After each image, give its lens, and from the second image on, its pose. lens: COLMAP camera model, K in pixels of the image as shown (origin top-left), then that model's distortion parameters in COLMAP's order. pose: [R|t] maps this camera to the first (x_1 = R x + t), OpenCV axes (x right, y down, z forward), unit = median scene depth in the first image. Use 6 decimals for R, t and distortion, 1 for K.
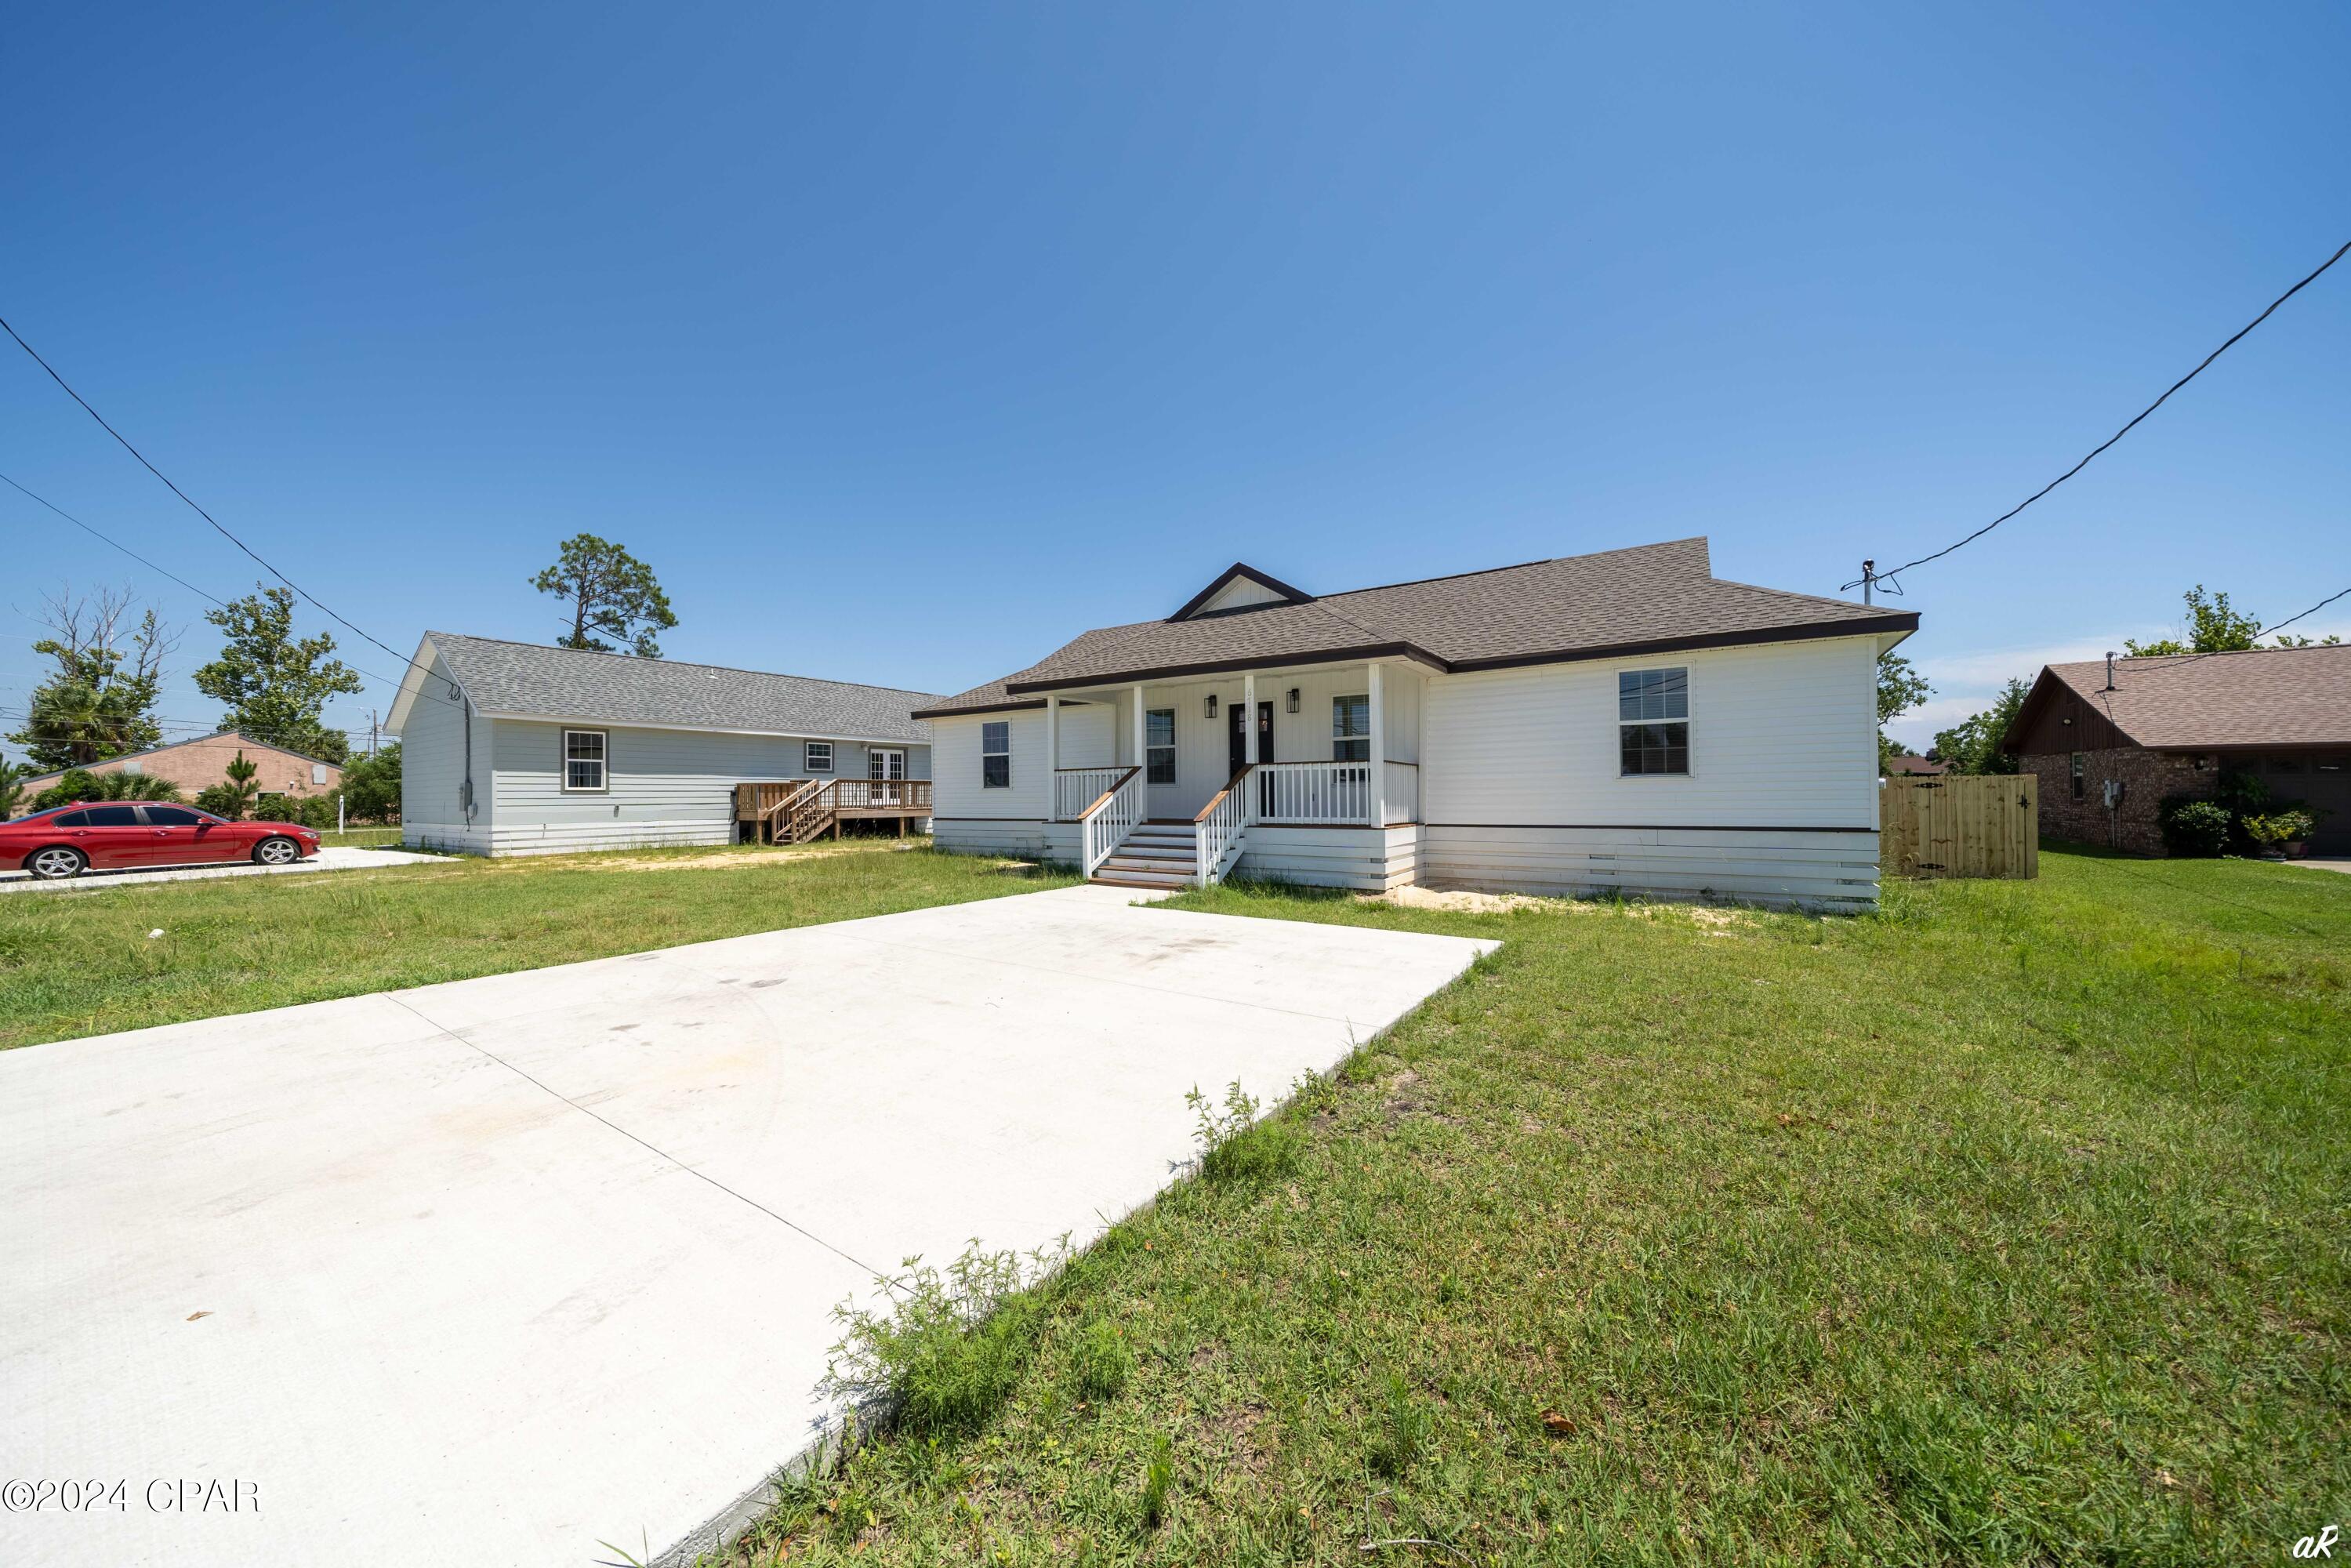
lens RADIAL K [[816.8, 0, 1190.5], [0, 816.8, 790.6], [0, 0, 1]] dist [-0.000744, -0.000065]
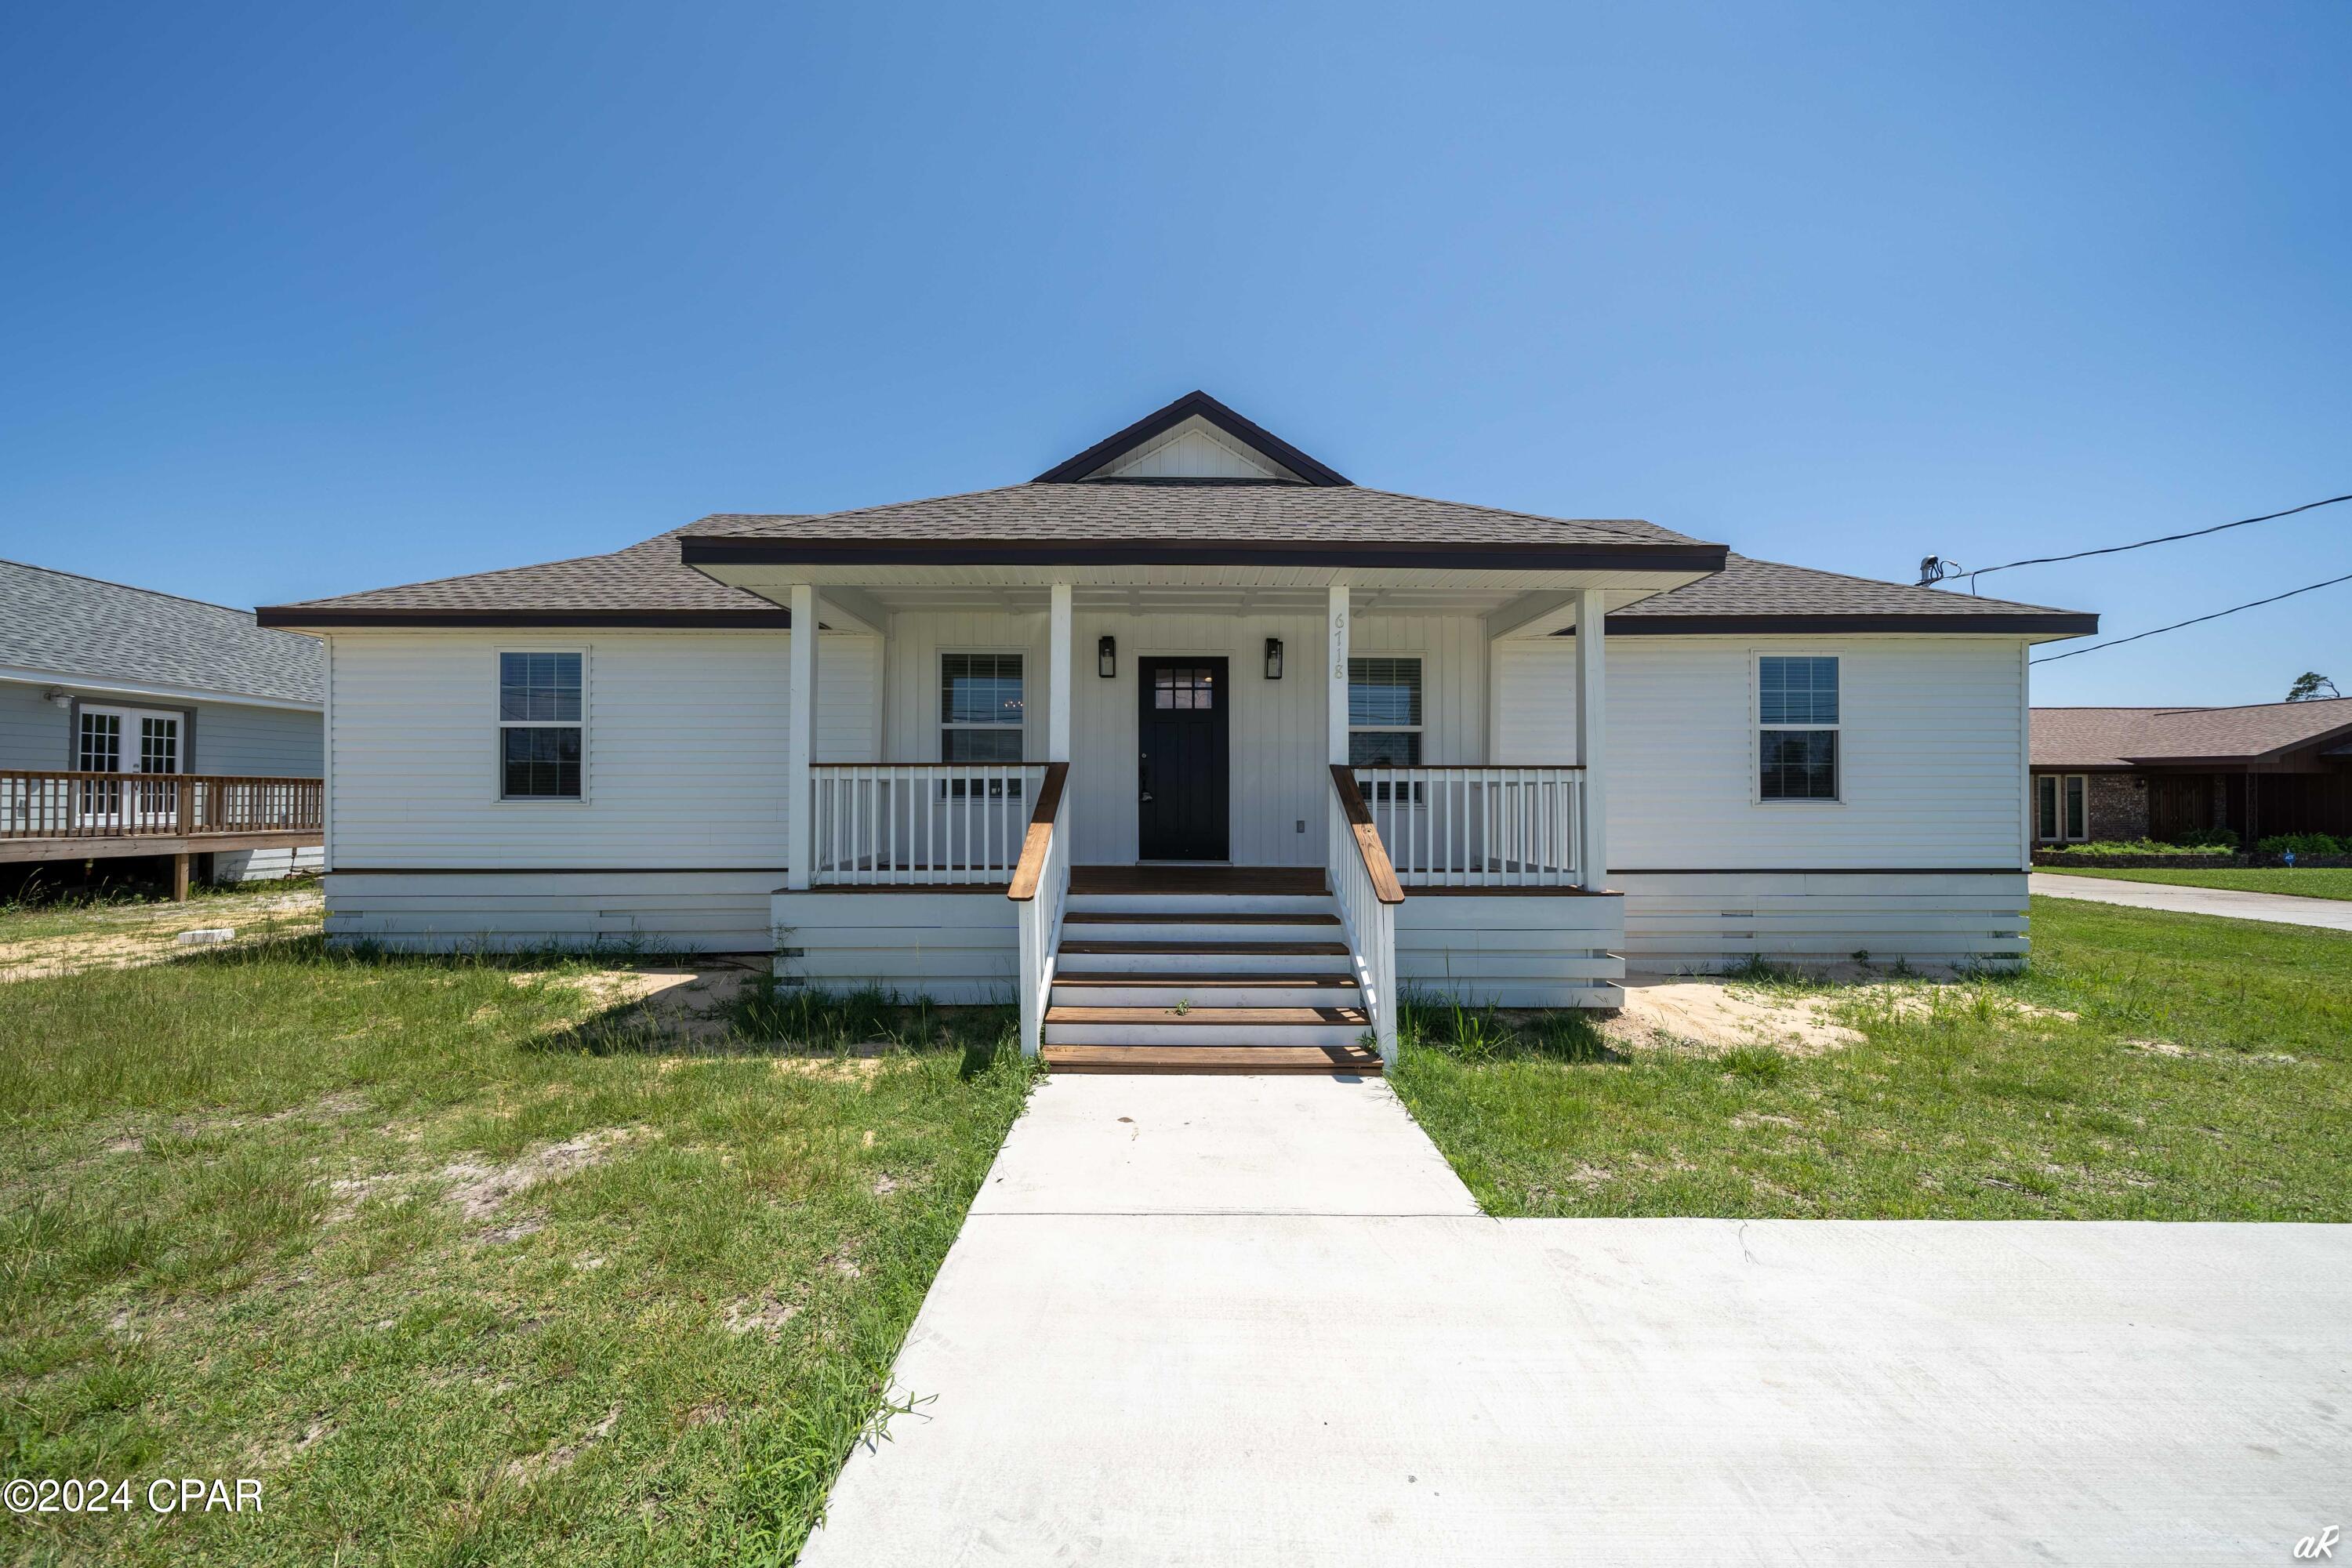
lens RADIAL K [[798.0, 0, 1182.8], [0, 798.0, 796.1], [0, 0, 1]] dist [-0.007026, 0.000036]
pose [[0.832267, 0.013798, 0.554203, -0.216289], [-0.012592, 0.999903, -0.005984, -0.008423], [-0.554232, -0.001998, 0.832360, 0.520295]]
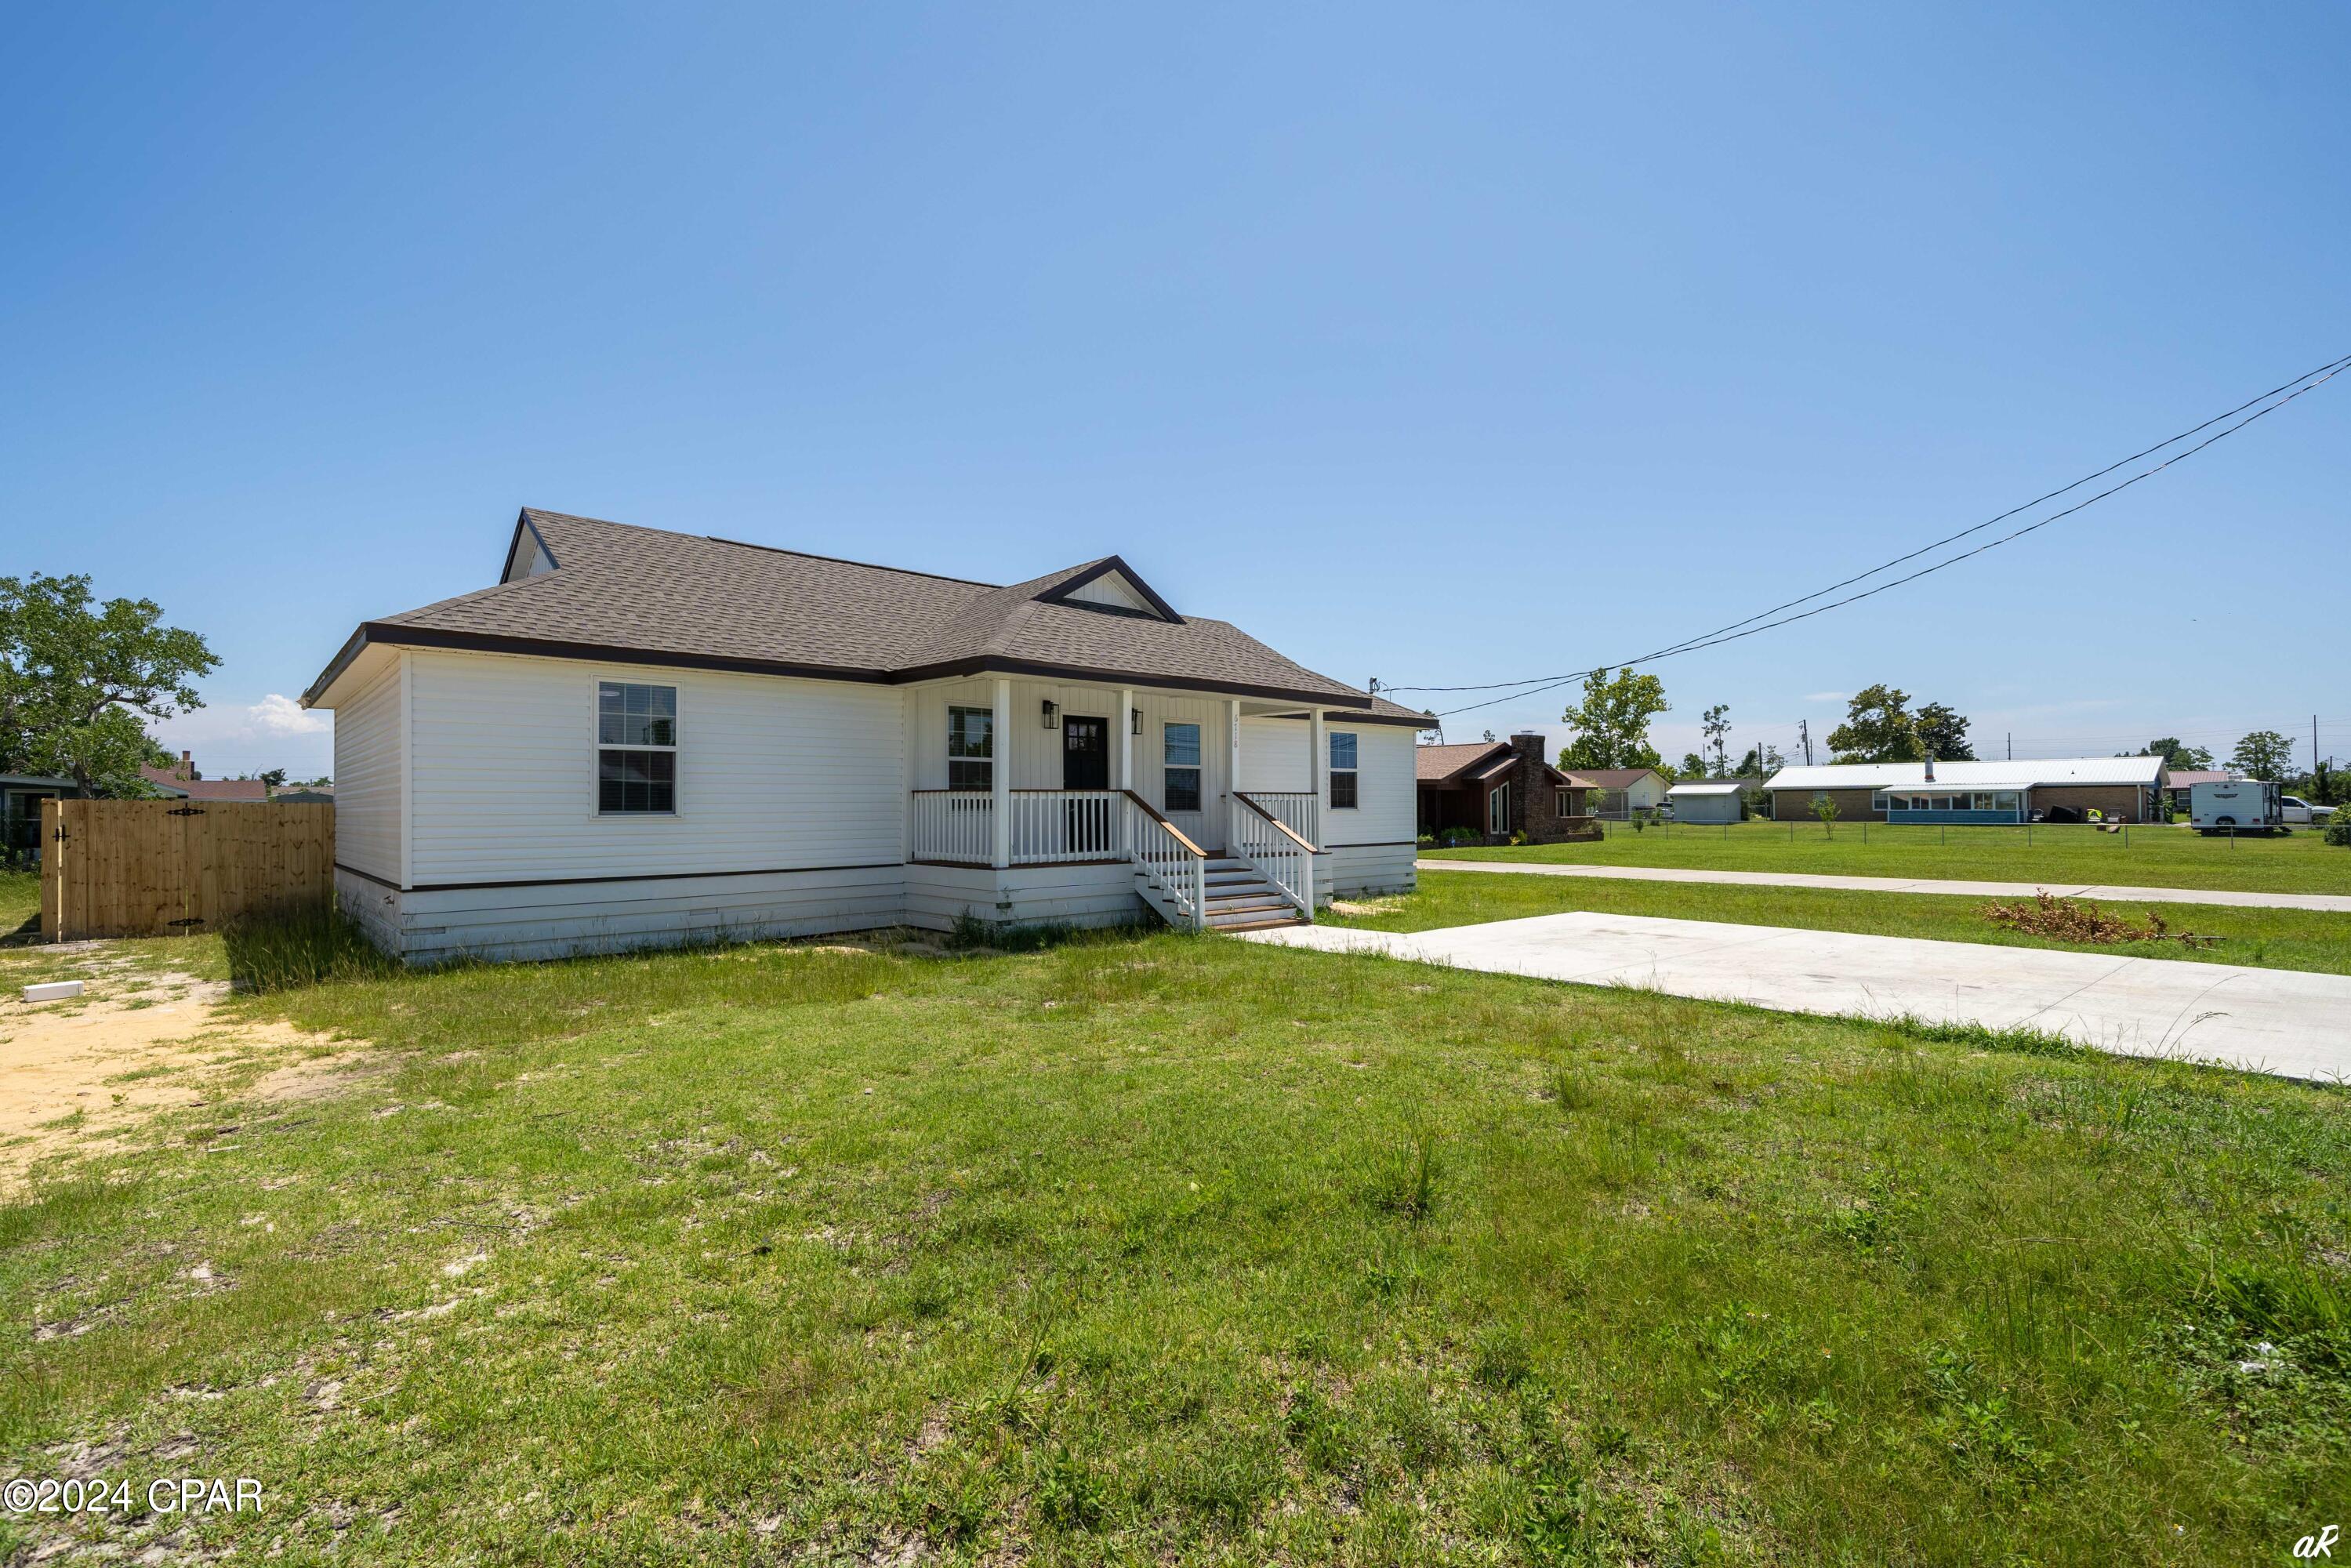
lens RADIAL K [[1038.7, 0, 1183.9], [0, 1038.7, 799.0], [0, 0, 1]] dist [0.000946, 0.000046]
pose [[0.245461, 0.017396, 0.969250, -0.897343], [-0.001316, 0.999844, -0.017612, -0.002659], [-0.969405, 0.003048, 0.245446, 0.606673]]
